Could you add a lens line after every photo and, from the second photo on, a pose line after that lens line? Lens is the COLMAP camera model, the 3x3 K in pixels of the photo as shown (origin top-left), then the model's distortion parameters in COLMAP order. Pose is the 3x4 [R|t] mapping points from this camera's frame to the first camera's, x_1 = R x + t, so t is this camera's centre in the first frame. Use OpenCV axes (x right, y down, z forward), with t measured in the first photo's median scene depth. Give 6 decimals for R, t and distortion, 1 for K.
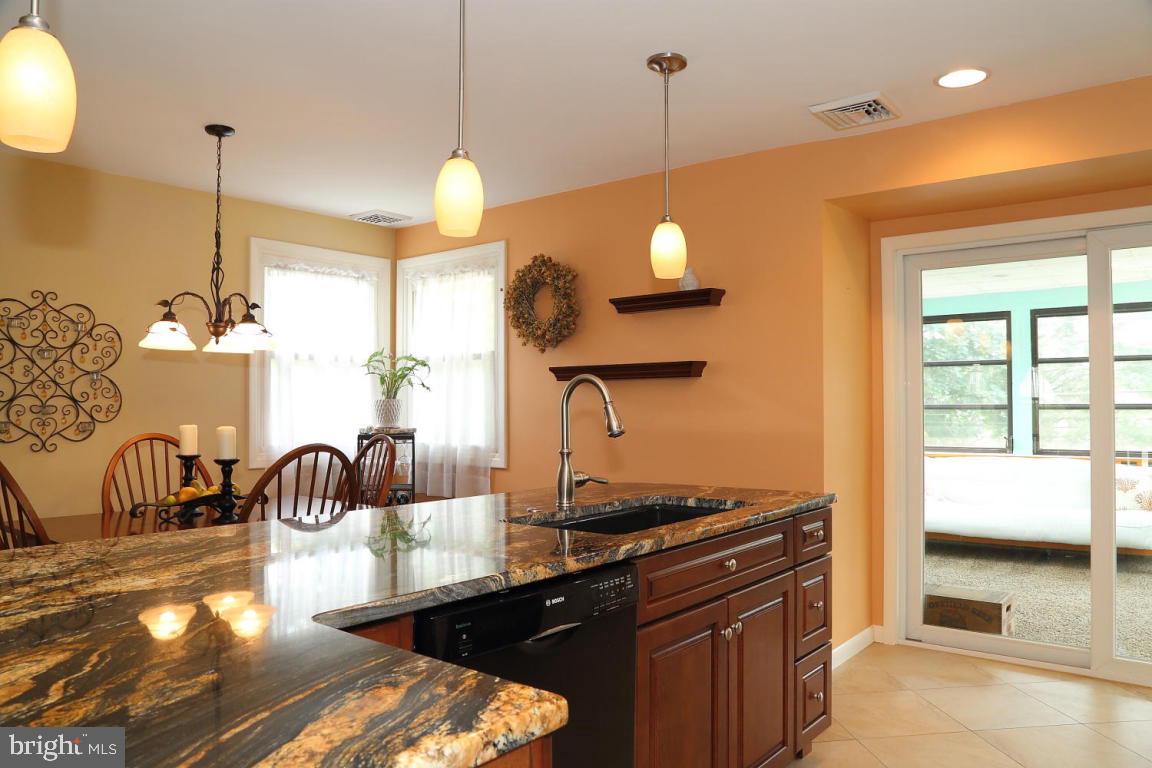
lens RADIAL K [[805.6, 0, 576.0], [0, 805.6, 384.0], [0, 0, 1]] dist [-0.121115, 0.059955]
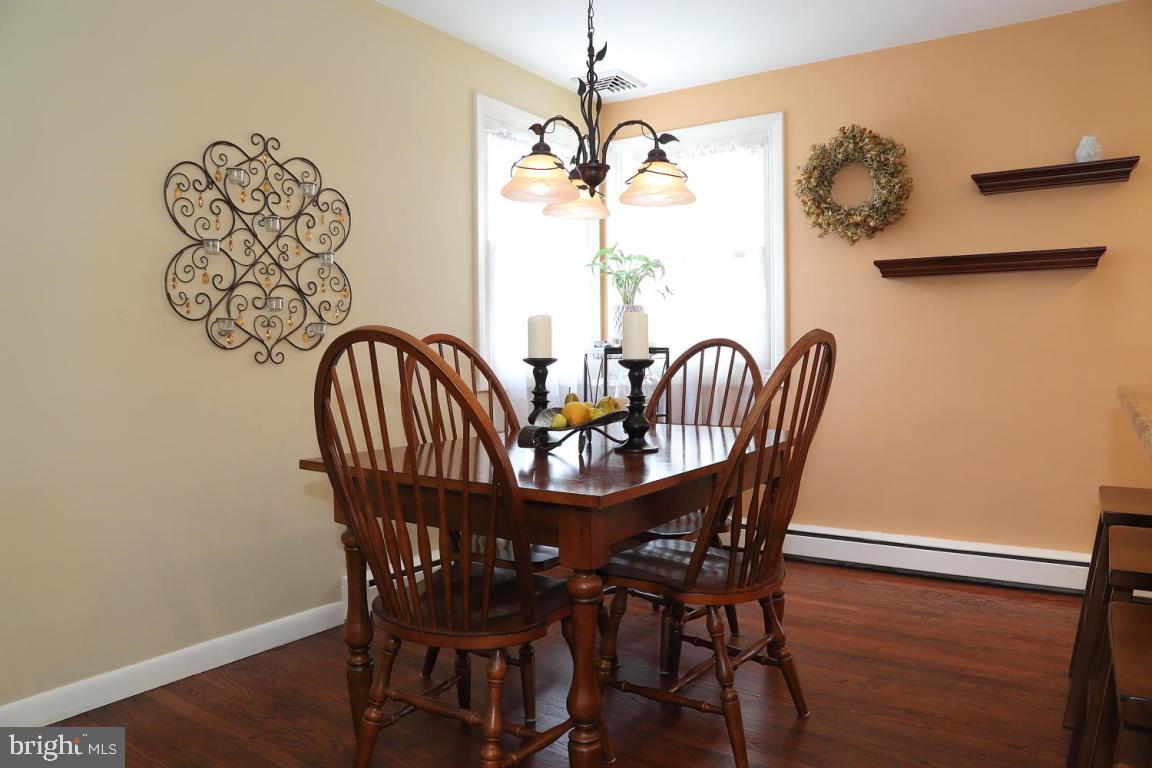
lens RADIAL K [[805.9, 0, 576.4], [0, 805.9, 426.0], [0, 0, 1]] dist [-0.146655, 0.053134]
pose [[0.992837, -0.021346, 0.117553, -0.494261], [0.009667, 0.995036, 0.099040, 0.075479], [-0.119084, -0.097194, 0.988116, 0.240132]]
